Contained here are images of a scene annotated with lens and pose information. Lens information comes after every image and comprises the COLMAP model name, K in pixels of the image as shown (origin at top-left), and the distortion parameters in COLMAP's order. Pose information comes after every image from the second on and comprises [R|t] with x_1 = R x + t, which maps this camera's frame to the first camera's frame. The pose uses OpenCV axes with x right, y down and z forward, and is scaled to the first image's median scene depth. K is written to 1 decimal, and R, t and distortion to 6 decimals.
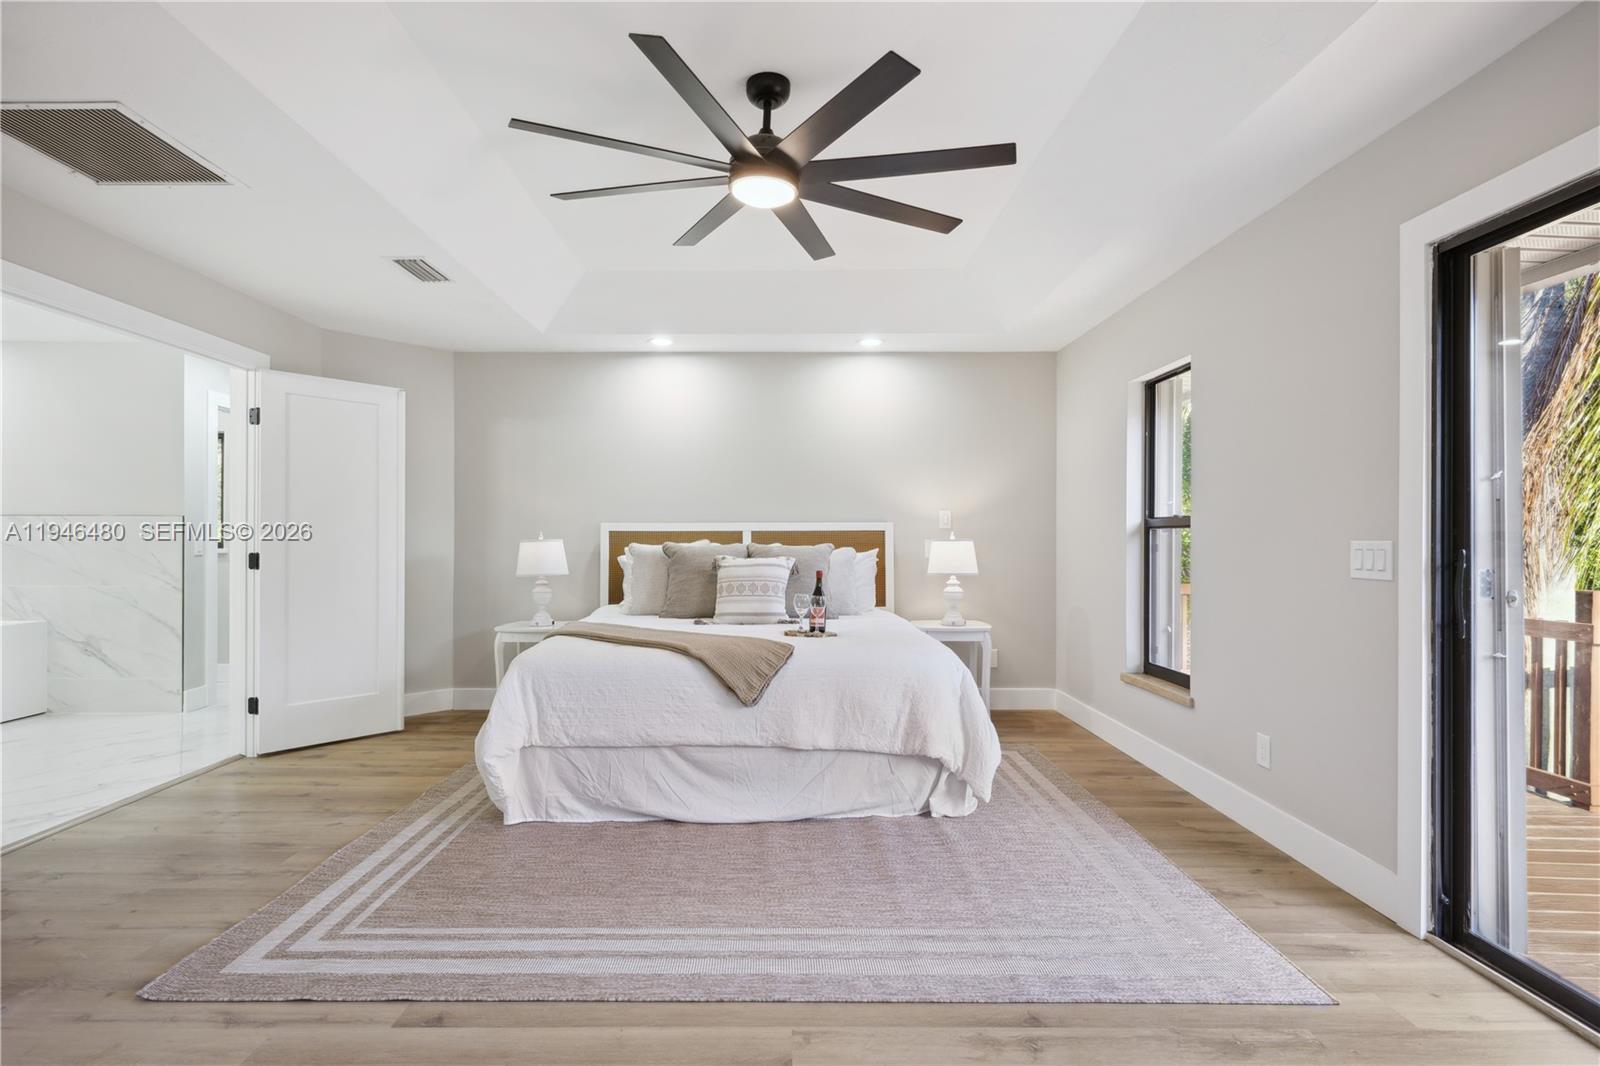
lens RADIAL K [[782.8, 0, 783.5], [0, 782.8, 538.4], [0, 0, 1]] dist [0.002915, -0.000632]
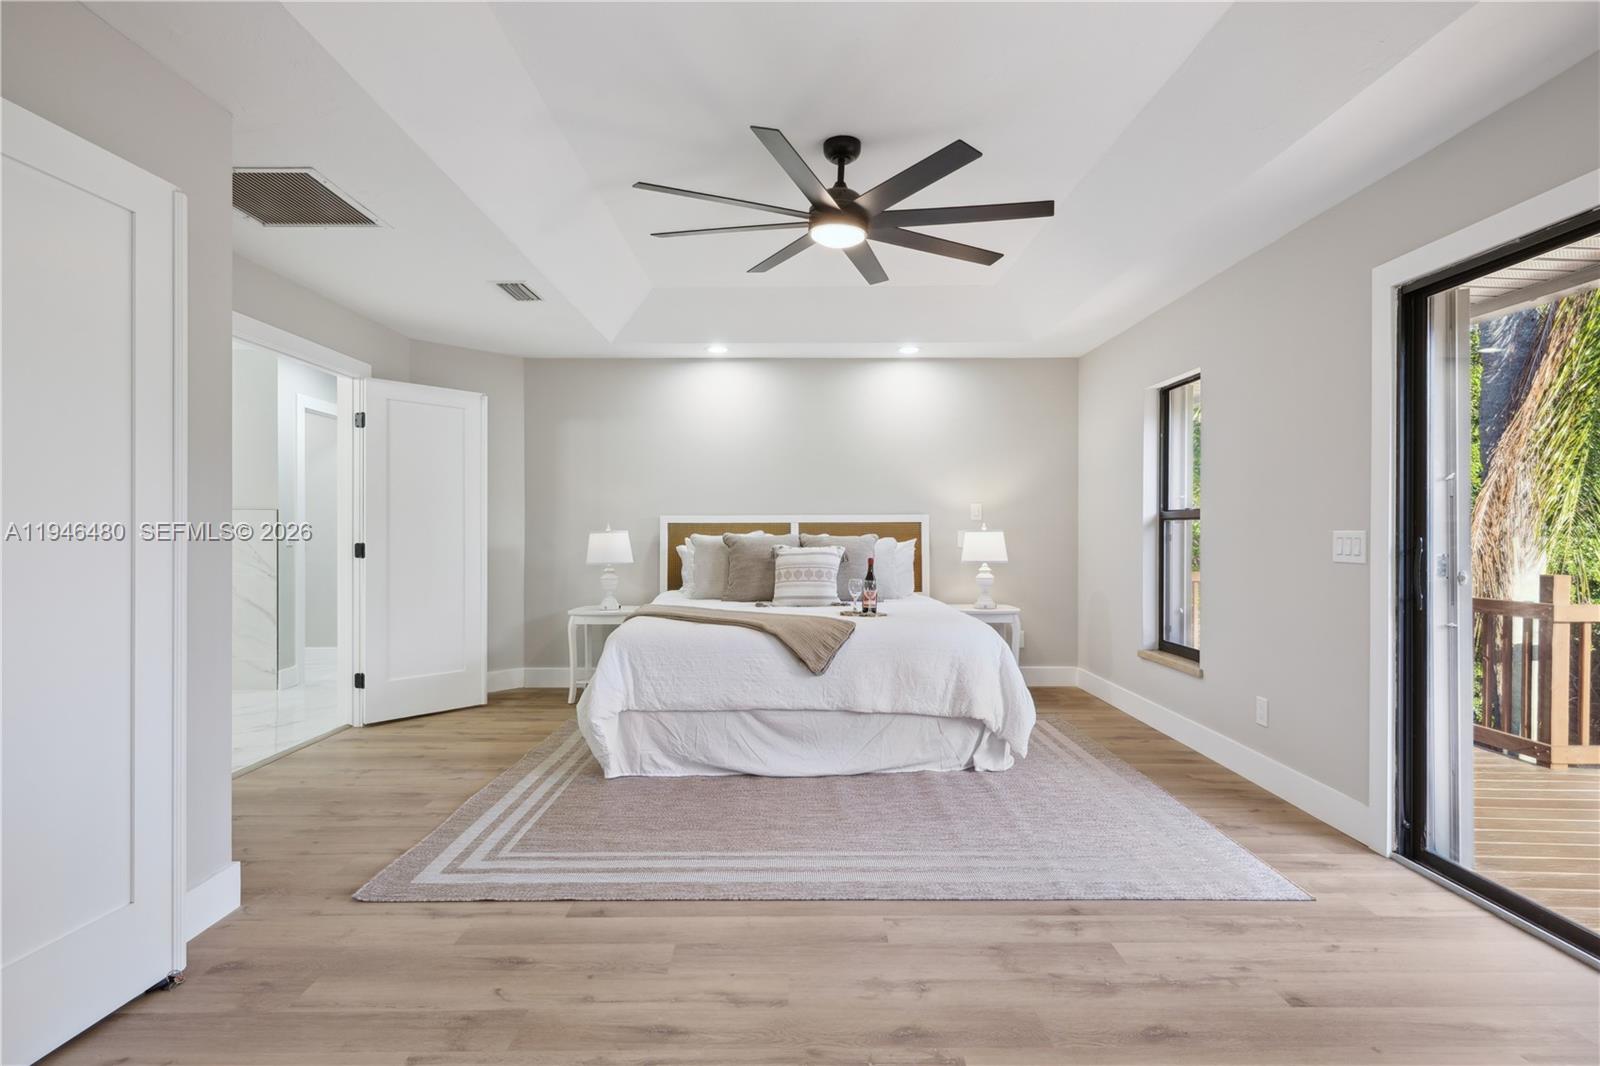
lens RADIAL K [[787.4, 0, 800.0], [0, 787.4, 533.0], [0, 0, 1]] dist [0.003683, -0.000818]
pose [[0.999980, -0.001452, 0.006127, -0.076456], [0.001427, 0.999991, 0.004103, 0.000577], [-0.006133, -0.004094, 0.999973, -0.157613]]
